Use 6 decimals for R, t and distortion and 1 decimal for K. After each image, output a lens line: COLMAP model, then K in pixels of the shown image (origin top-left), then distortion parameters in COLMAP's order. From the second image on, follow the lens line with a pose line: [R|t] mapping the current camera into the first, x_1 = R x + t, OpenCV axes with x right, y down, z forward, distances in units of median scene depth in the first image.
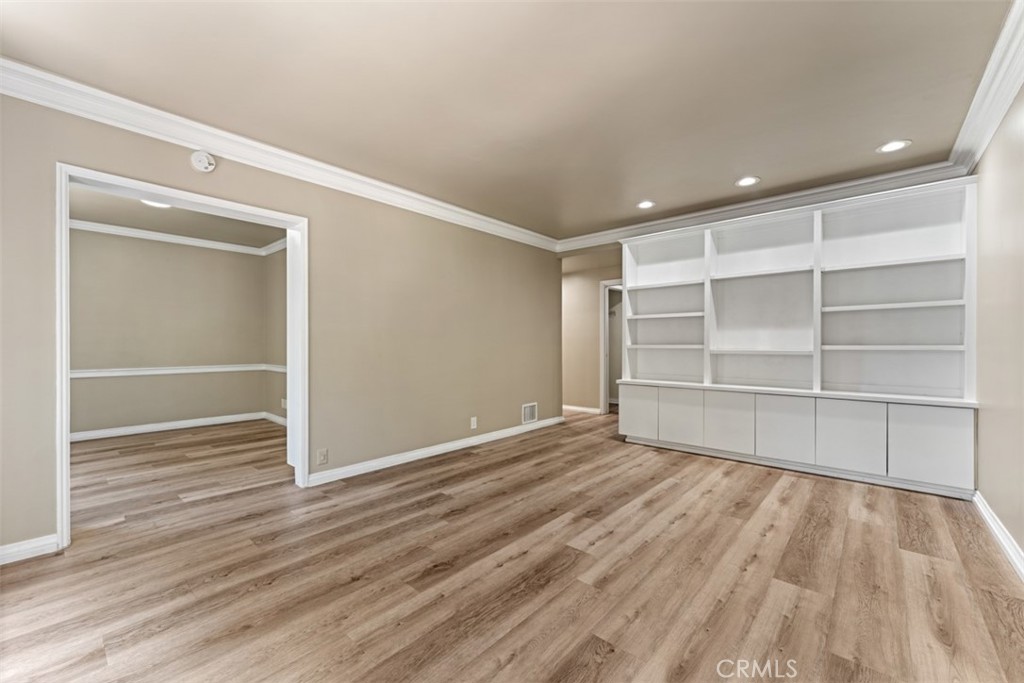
lens RADIAL K [[411.3, 0, 505.8], [0, 411.3, 351.6], [0, 0, 1]] dist [0.000147, -0.001642]
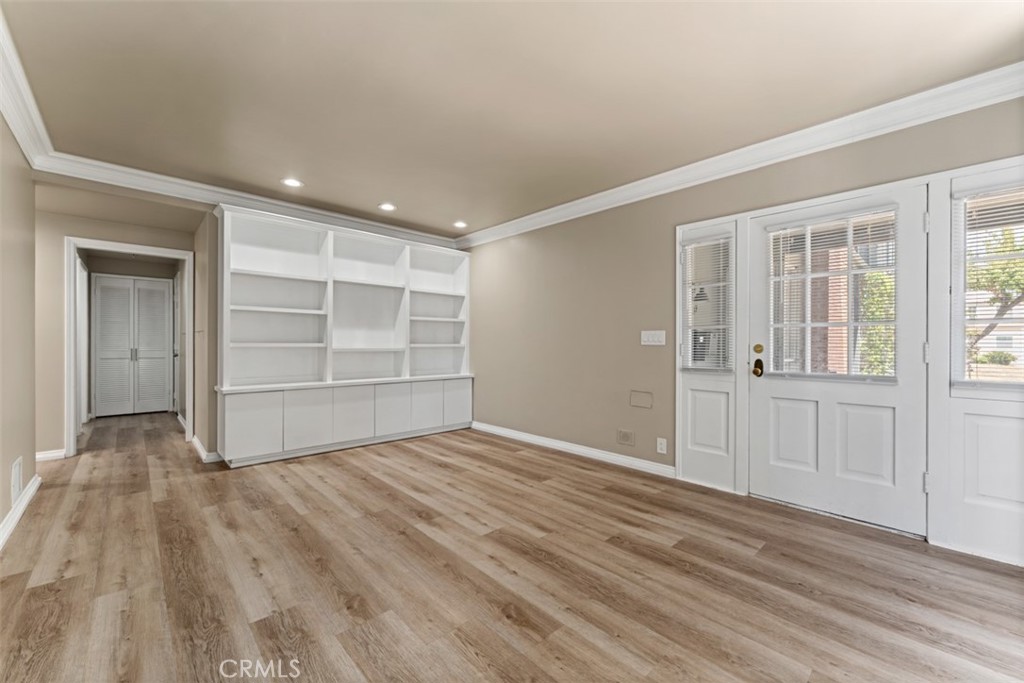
lens RADIAL K [[411.3, 0, 514.6], [0, 411.3, 340.4], [0, 0, 1]] dist [0.000147, -0.001642]
pose [[0.070898, 0.008430, 0.997448, -0.722958], [0.011894, 0.999886, -0.009296, -0.011749], [-0.997413, 0.012523, 0.070789, 0.679171]]
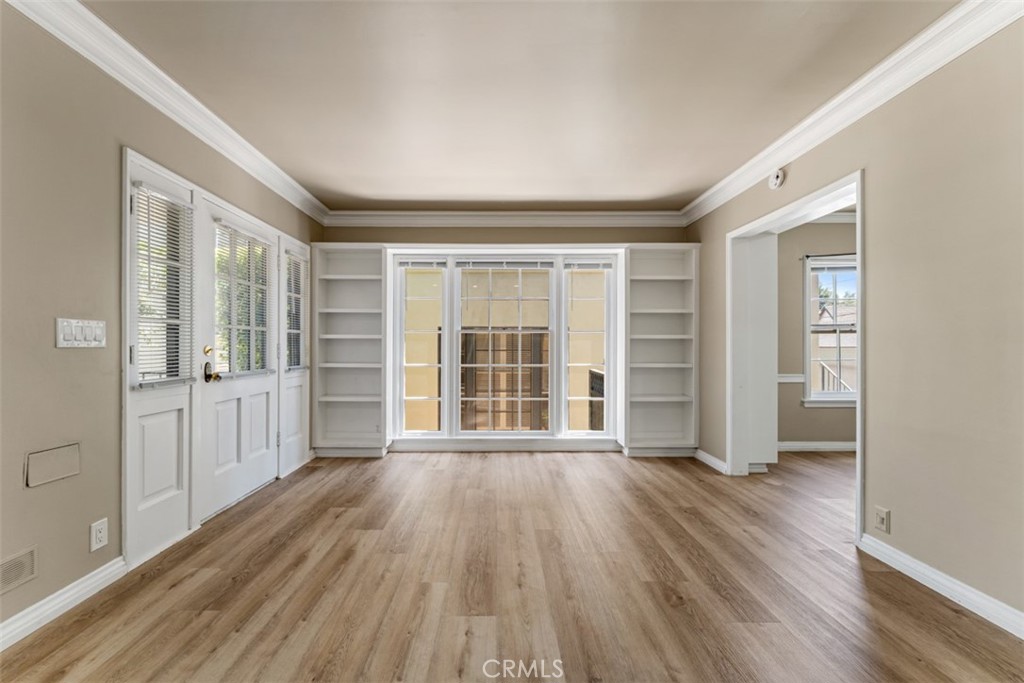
lens RADIAL K [[411.3, 0, 492.9], [0, 411.3, 341.1], [0, 0, 1]] dist [0.000147, -0.001642]
pose [[-0.745165, -0.007989, -0.666832, 0.526041], [-0.012146, 0.999925, 0.001594, -0.023258], [0.666769, 0.009287, -0.745206, 1.253612]]
